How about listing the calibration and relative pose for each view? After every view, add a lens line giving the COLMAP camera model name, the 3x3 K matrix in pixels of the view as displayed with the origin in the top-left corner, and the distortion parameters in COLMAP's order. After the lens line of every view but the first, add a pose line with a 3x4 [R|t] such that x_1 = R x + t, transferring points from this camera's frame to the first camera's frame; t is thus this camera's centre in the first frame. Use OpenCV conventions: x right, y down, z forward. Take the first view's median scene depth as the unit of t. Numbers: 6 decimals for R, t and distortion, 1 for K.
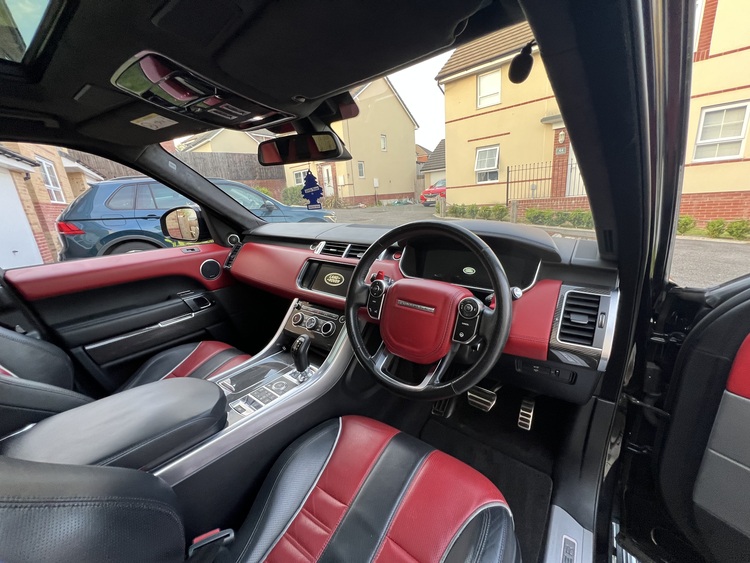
lens RADIAL K [[301.6, 0, 370.5], [0, 301.6, 282.0], [0, 0, 1]] dist [0.000260, 0.000158]
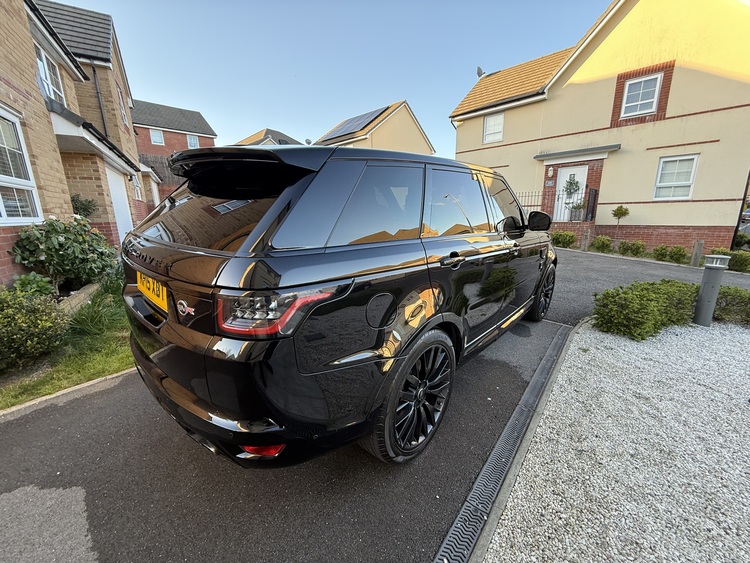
lens RADIAL K [[296.5, 0, 375.0], [0, 296.5, 281.5], [0, 0, 1]] dist [-0.000018, -0.000258]
pose [[0.997270, 0.069973, -0.023576, -0.007289], [-0.070878, 0.996682, -0.040025, 0.058614], [0.020697, 0.041587, 0.998921, -0.203588]]
